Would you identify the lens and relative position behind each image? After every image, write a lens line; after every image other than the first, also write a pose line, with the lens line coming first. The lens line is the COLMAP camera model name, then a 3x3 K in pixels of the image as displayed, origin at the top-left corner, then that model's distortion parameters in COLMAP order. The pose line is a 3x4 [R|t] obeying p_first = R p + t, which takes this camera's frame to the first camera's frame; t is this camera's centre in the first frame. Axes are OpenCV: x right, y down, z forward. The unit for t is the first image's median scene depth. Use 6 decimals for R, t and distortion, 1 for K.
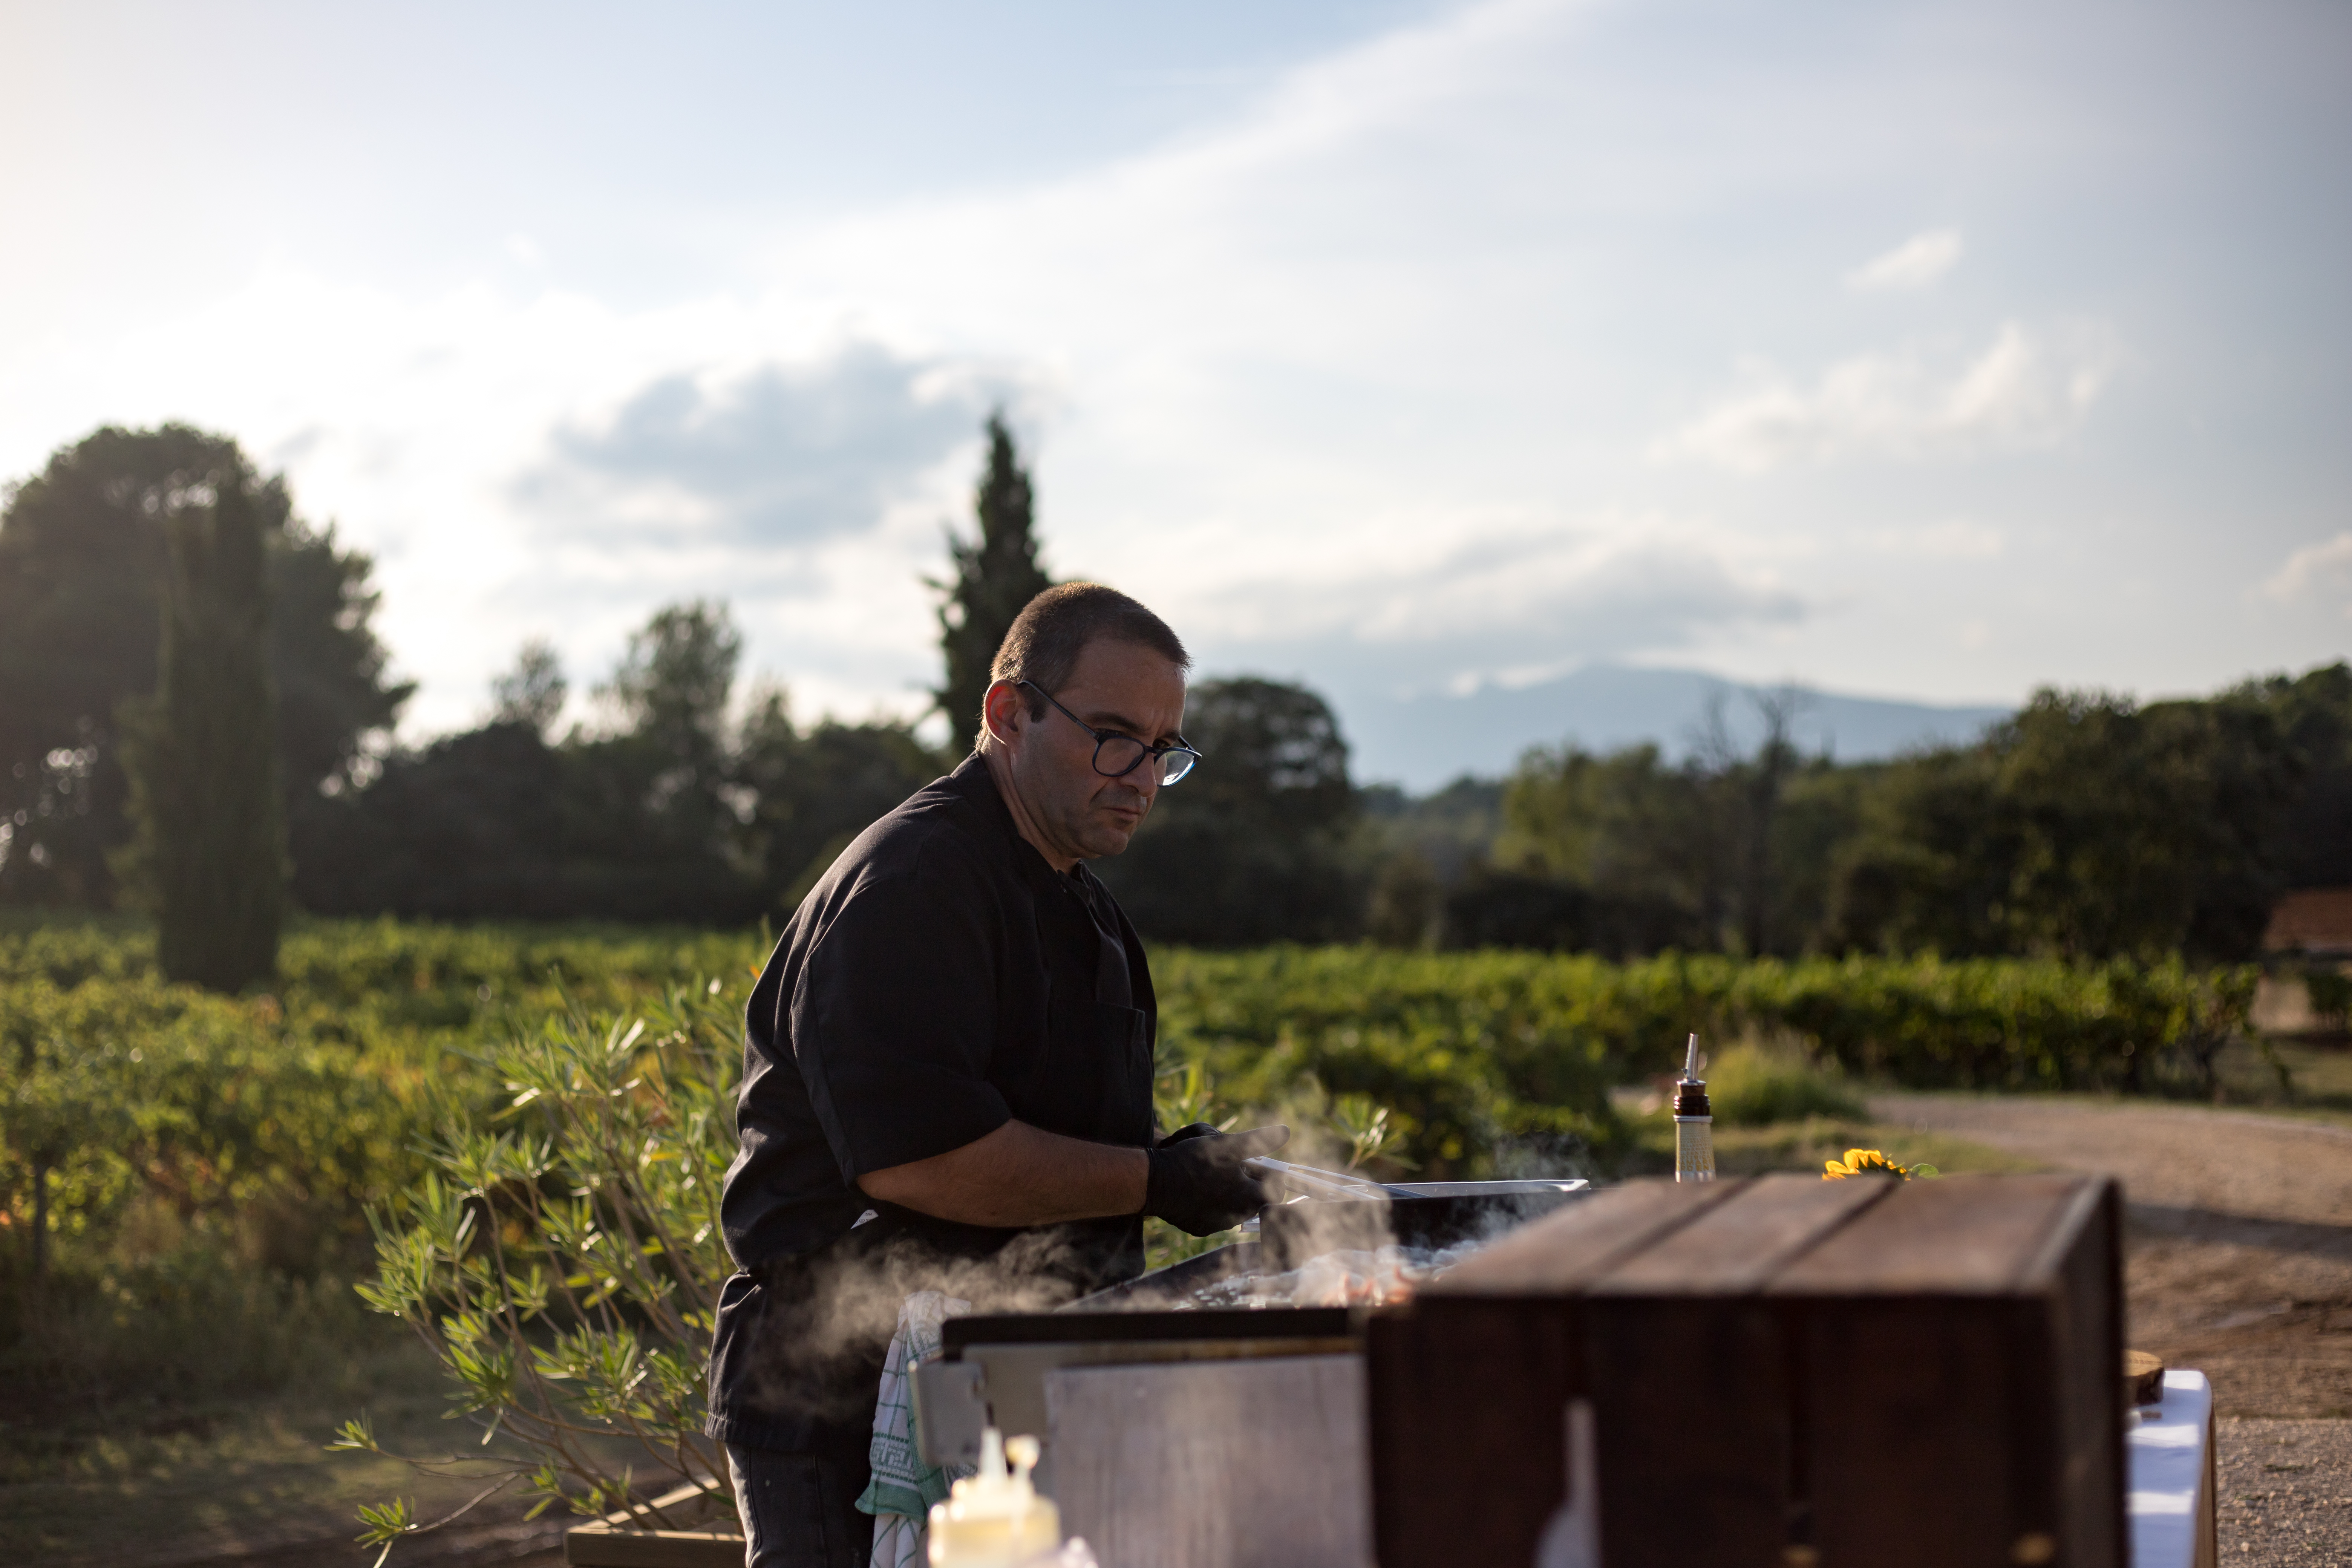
lens RADIAL K [[3316.8, 0, 1176.0], [0, 3316.8, 784.0], [0, 0, 1]] dist [-0.126253, -0.029753]
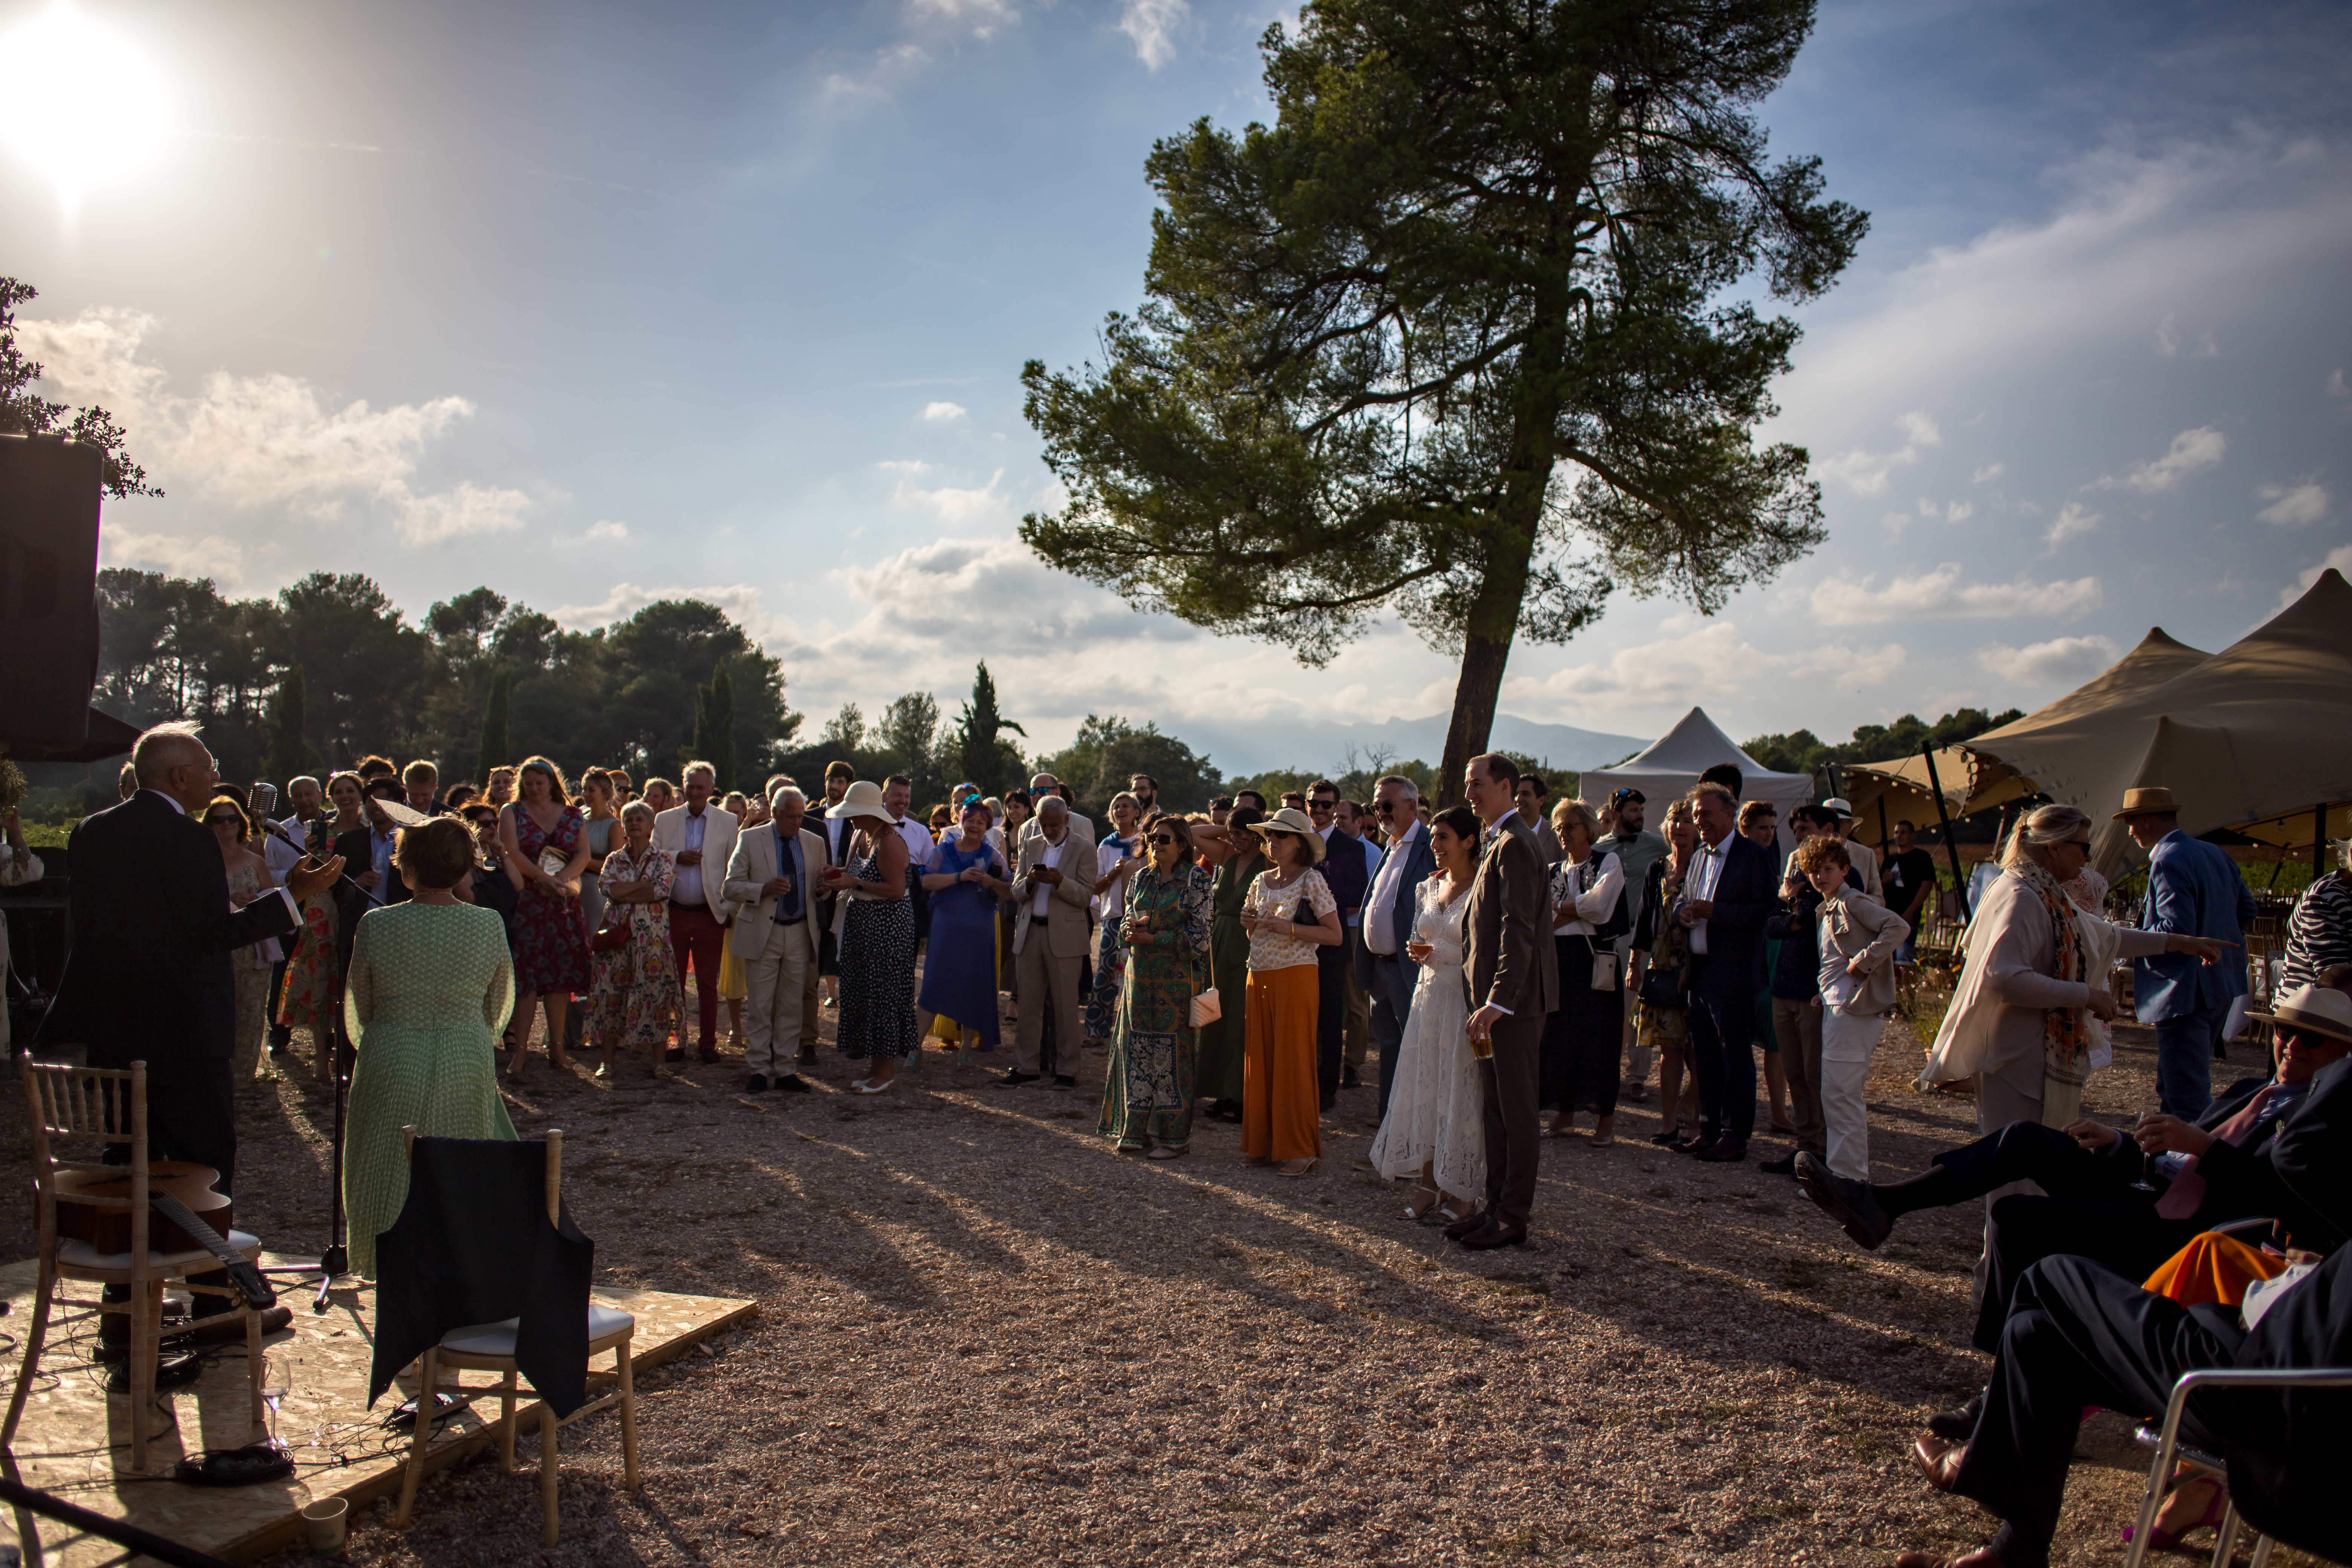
lens RADIAL K [[2023.8, 0, 1176.0], [0, 2023.8, 784.0], [0, 0, 1]] dist [-0.005018, -0.001547]
pose [[0.997966, 0.037211, -0.051765, 0.103705], [-0.036542, 0.999237, 0.013795, -0.017638], [0.052239, -0.011876, 0.998564, -0.380479]]
